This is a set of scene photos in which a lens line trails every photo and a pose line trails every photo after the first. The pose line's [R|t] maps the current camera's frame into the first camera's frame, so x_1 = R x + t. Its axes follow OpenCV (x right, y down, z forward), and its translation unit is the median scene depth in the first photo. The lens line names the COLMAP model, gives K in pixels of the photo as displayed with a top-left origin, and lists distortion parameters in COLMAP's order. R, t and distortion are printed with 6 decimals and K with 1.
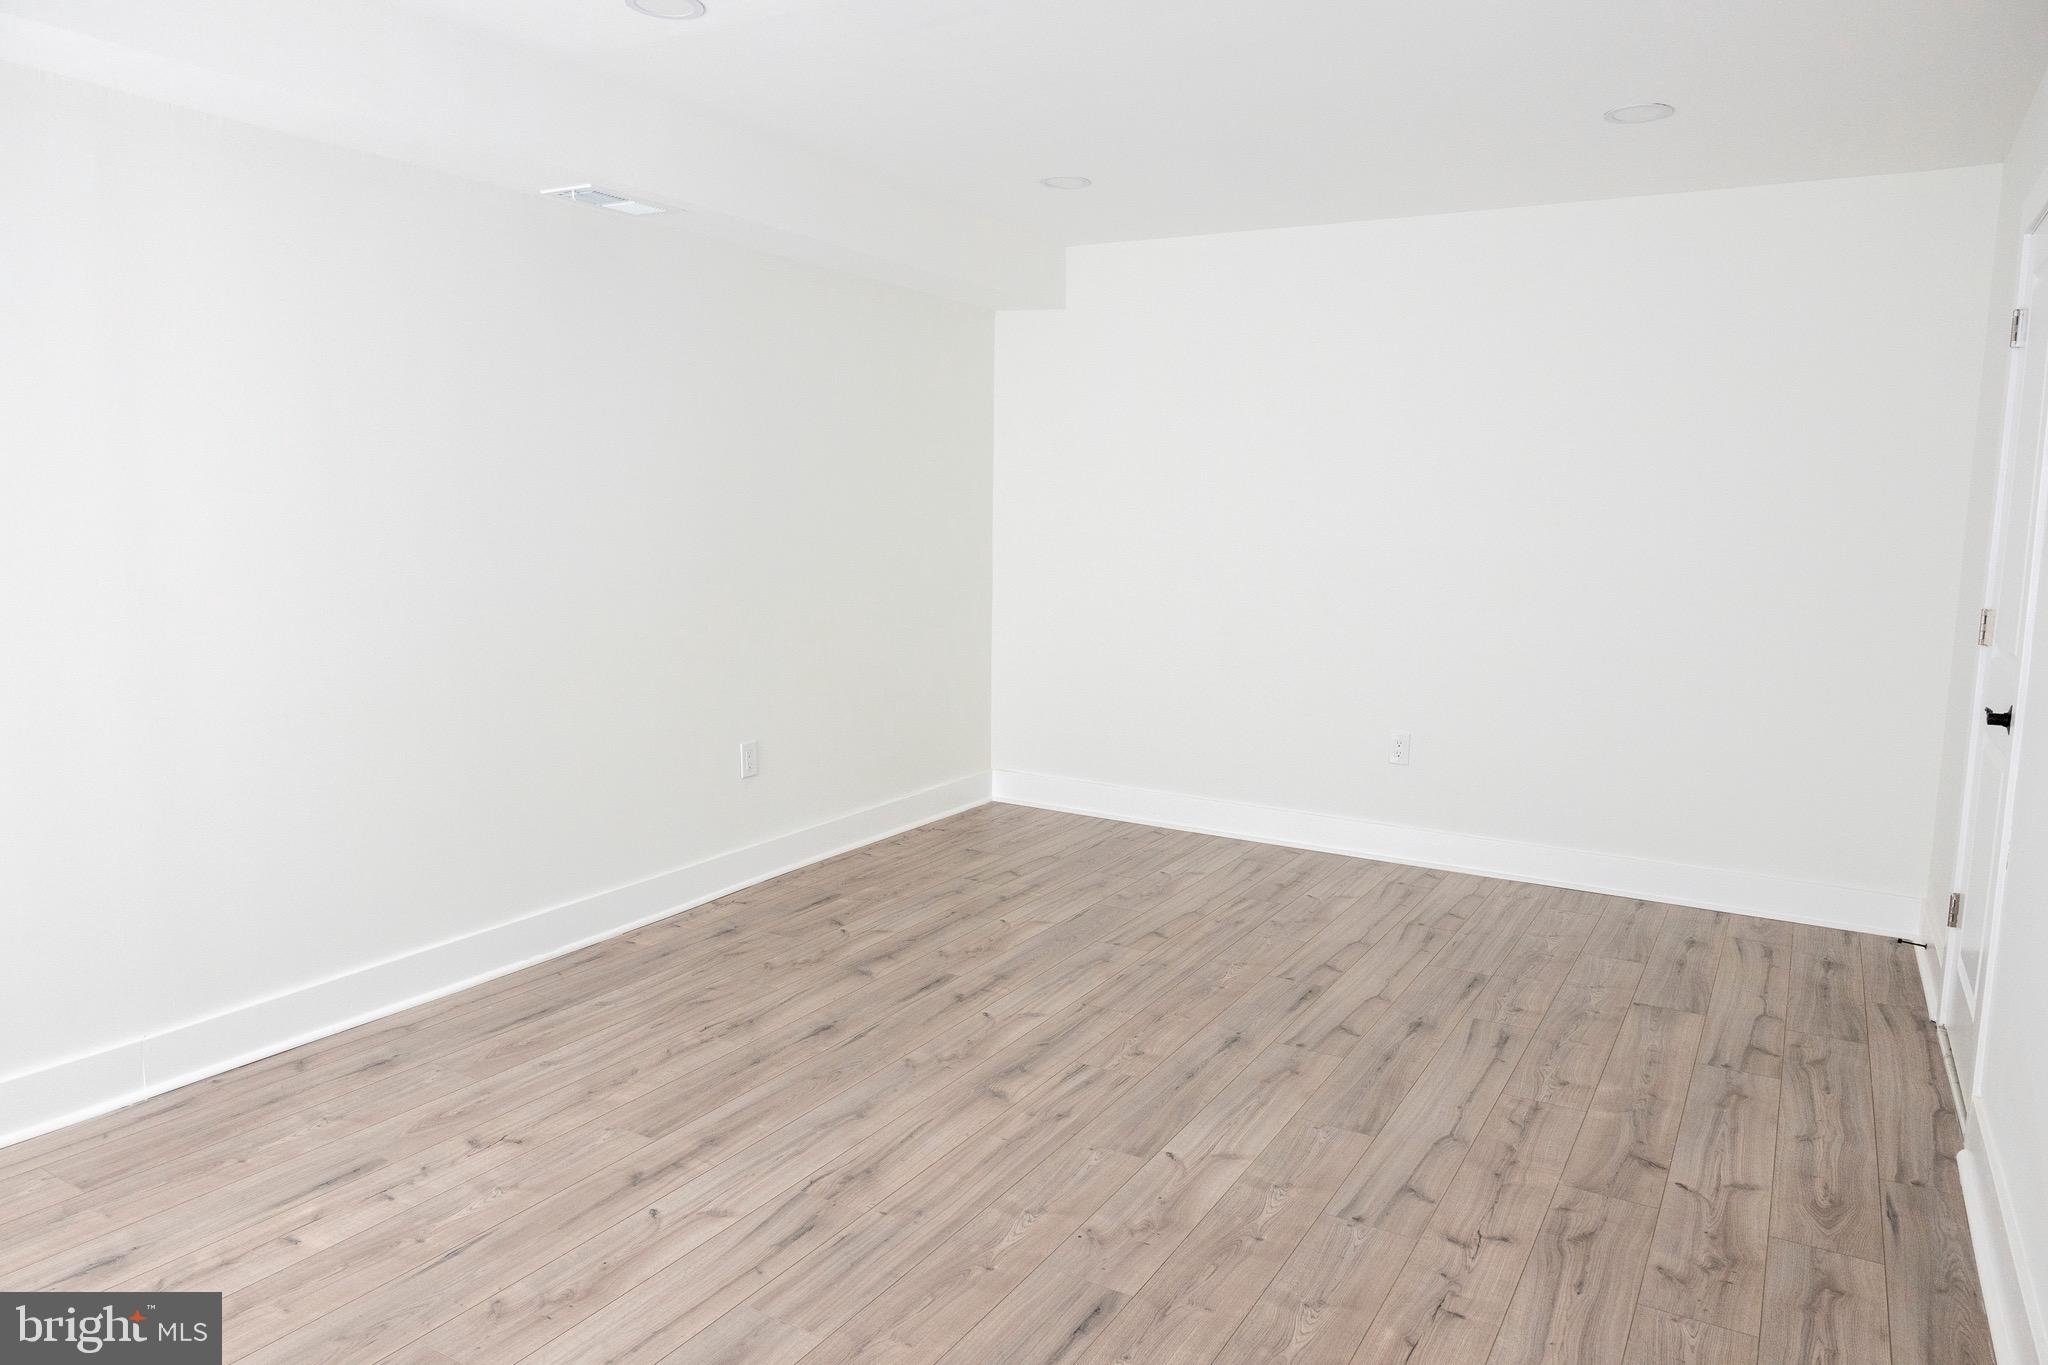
lens RADIAL K [[1341.0, 0, 1024.0], [0, 1341.0, 682.5], [0, 0, 1]] dist [-0.003530, -0.004629]
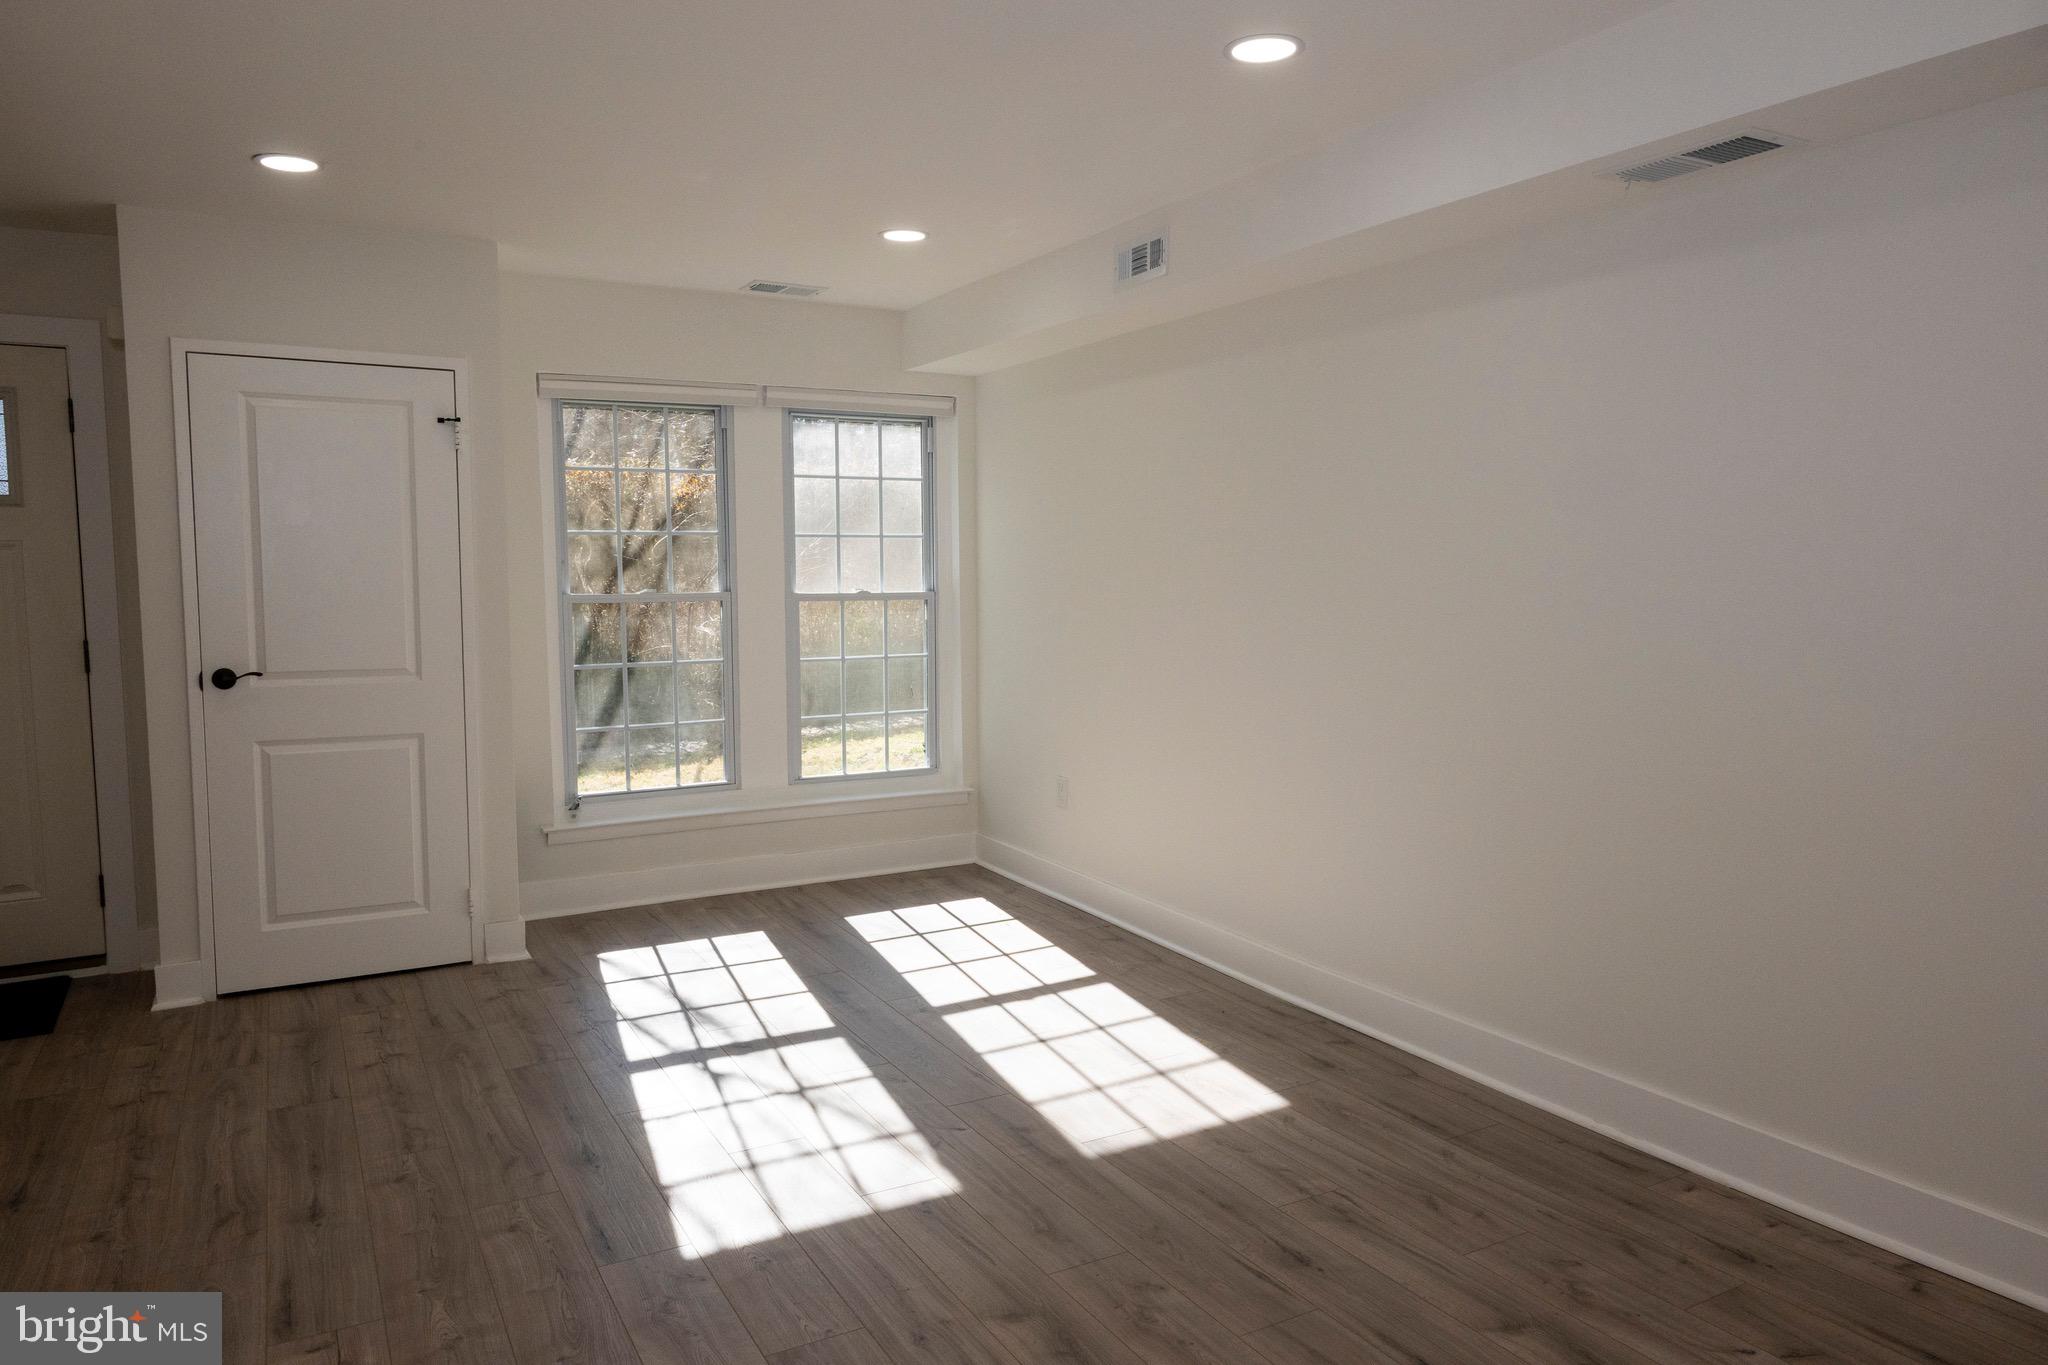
lens RADIAL K [[1341.0, 0, 1024.0], [0, 1341.0, 682.5], [0, 0, 1]] dist [-0.003530, -0.004629]
pose [[-0.498653, 0.060488, -0.864689, 0.666465], [-0.118224, 0.983494, 0.136977, -0.173689], [0.858702, 0.170531, -0.483271, 1.393806]]
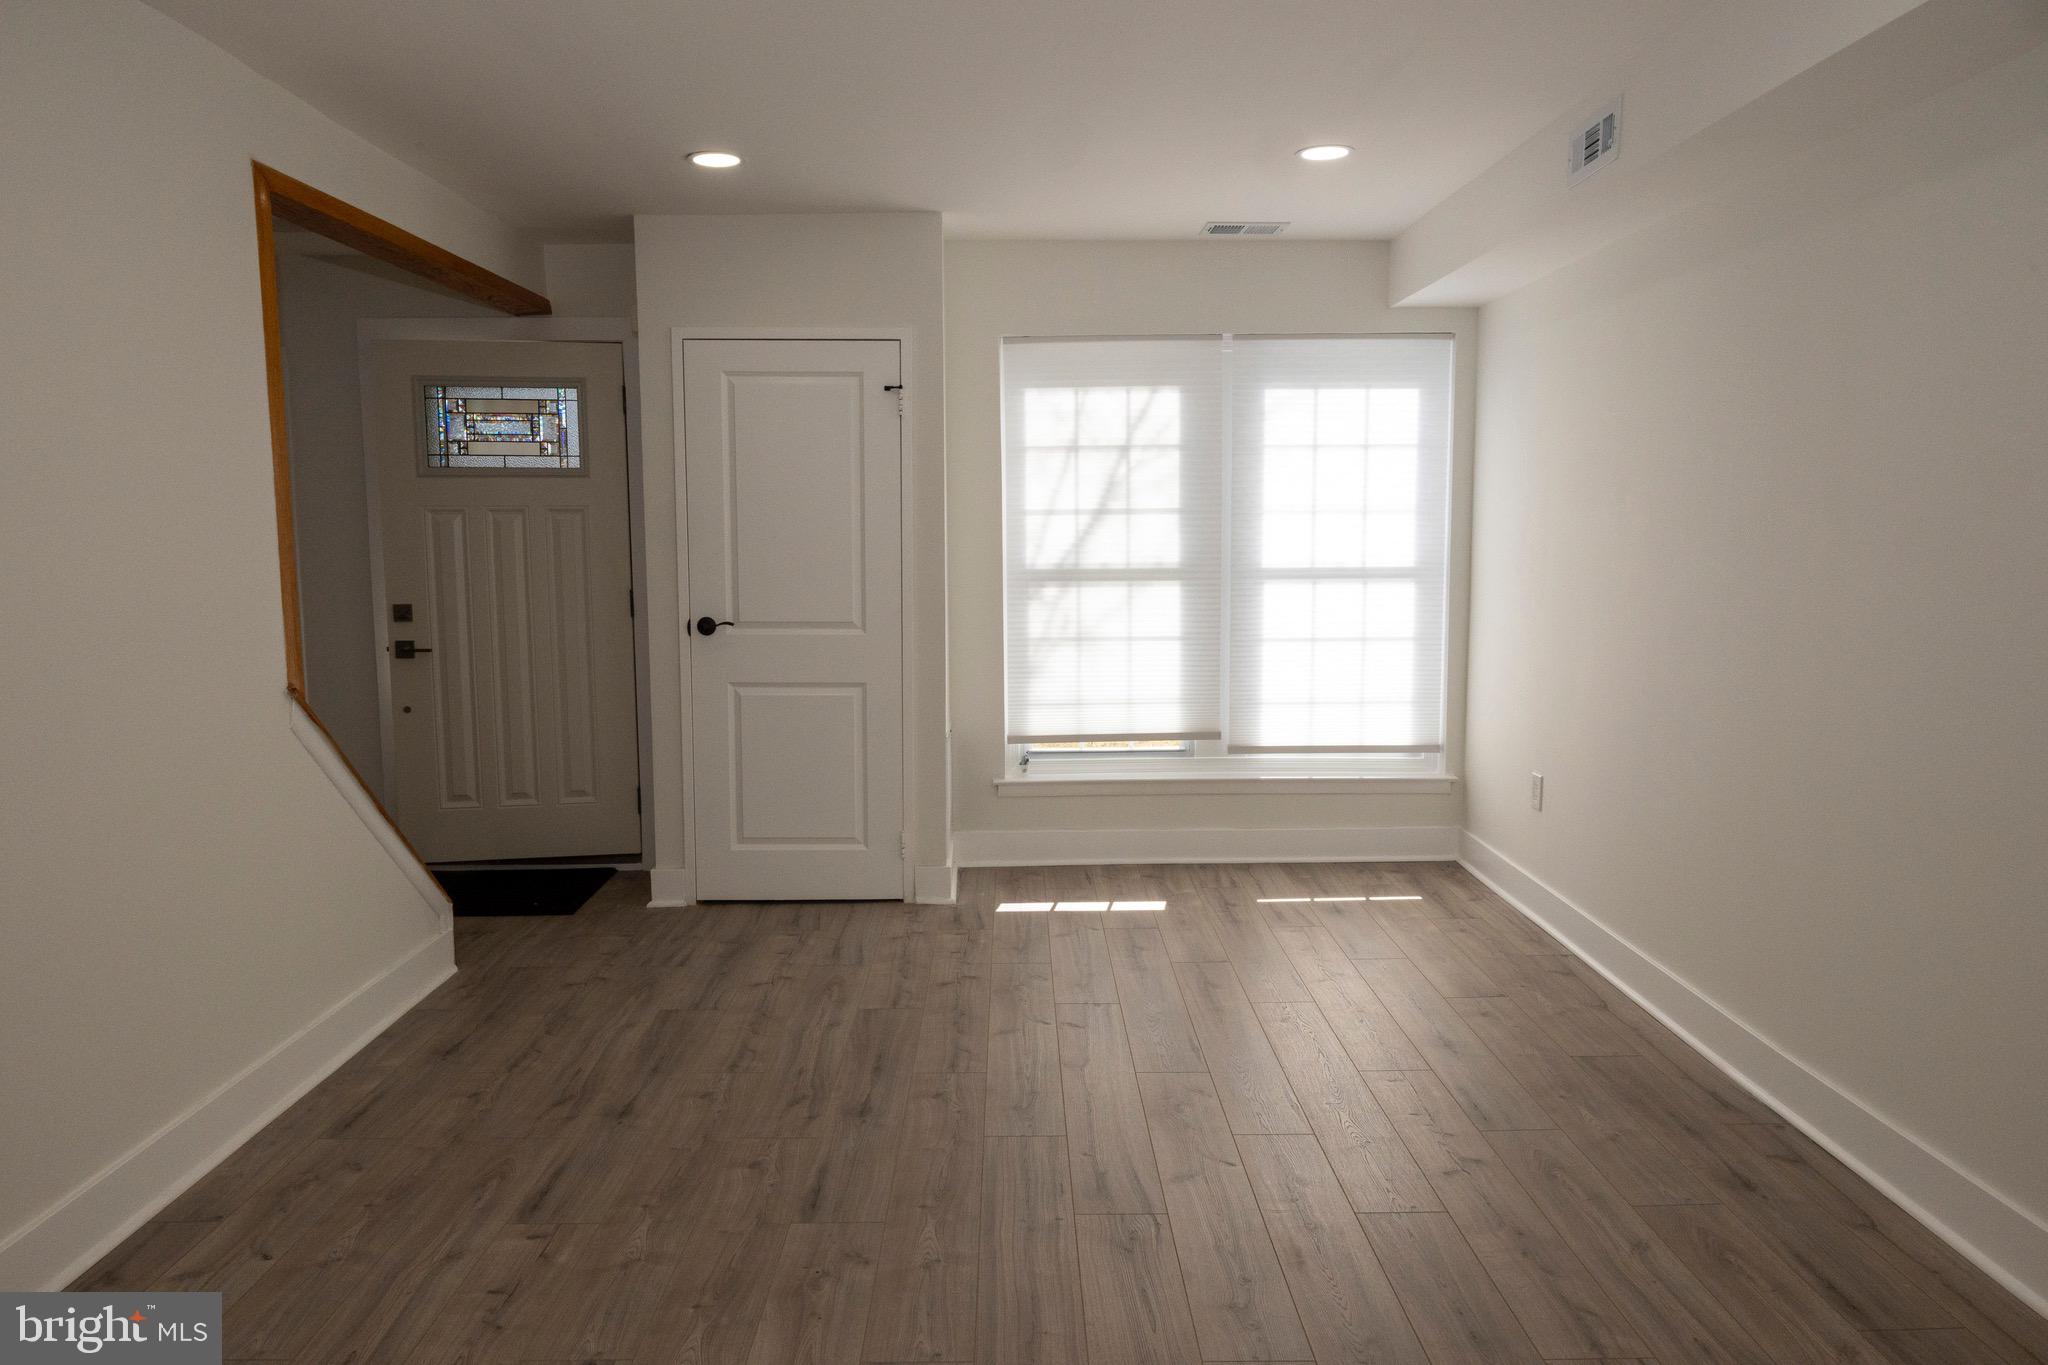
lens RADIAL K [[1341.0, 0, 1024.0], [0, 1341.0, 682.5], [0, 0, 1]] dist [-0.003530, -0.004629]
pose [[-0.852440, 0.049186, -0.520507, 0.381296], [-0.077009, 0.972894, 0.218054, -0.199509], [0.517123, 0.225962, -0.825545, 1.530152]]
